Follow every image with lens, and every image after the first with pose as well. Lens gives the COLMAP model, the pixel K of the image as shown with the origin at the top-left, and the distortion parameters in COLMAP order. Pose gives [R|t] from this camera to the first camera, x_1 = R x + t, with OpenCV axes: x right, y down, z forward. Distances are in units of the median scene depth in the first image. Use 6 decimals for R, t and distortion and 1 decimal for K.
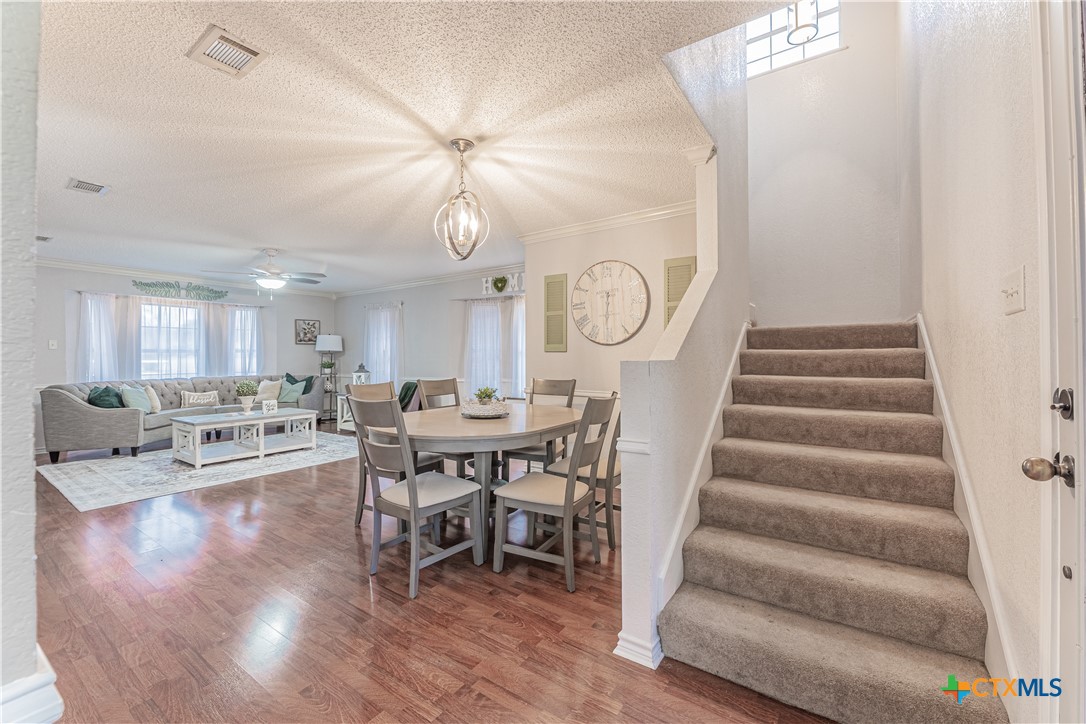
lens RADIAL K [[436.2, 0, 537.9], [0, 436.2, 355.5], [0, 0, 1]] dist [-0.006996, -0.000835]
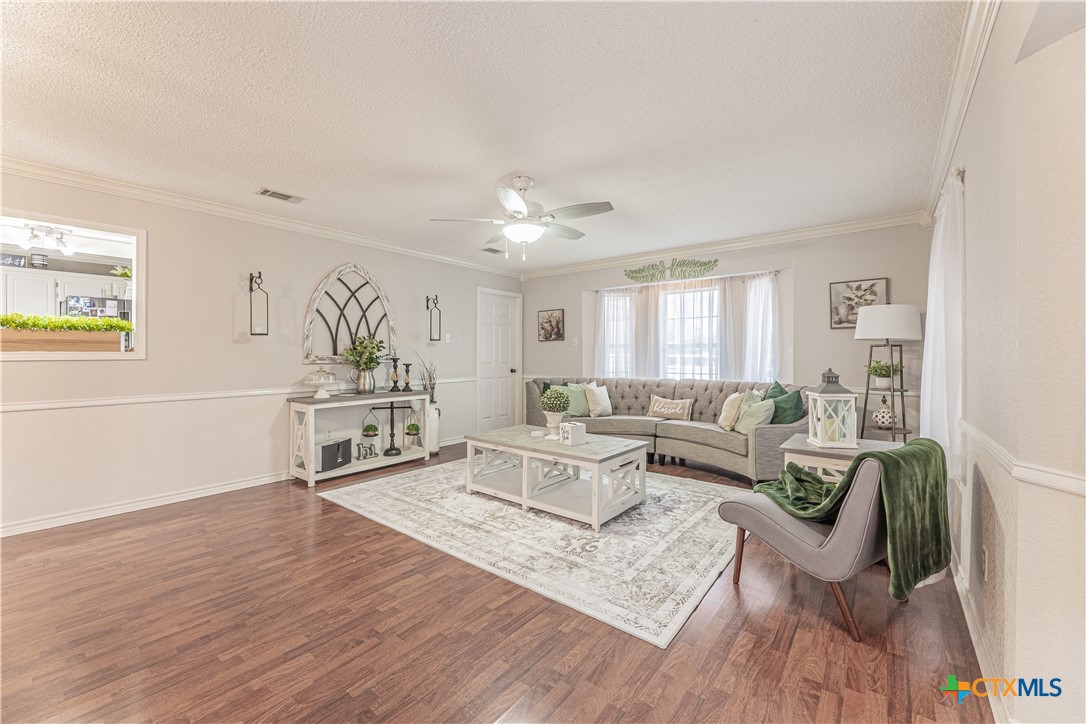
lens RADIAL K [[436.2, 0, 537.9], [0, 436.2, 355.5], [0, 0, 1]] dist [-0.006996, -0.000835]
pose [[-0.064937, -0.000003, -0.997889, 0.001571], [0.001372, 0.999999, -0.000092, 0.006586], [0.997888, -0.001375, -0.064937, 0.753554]]
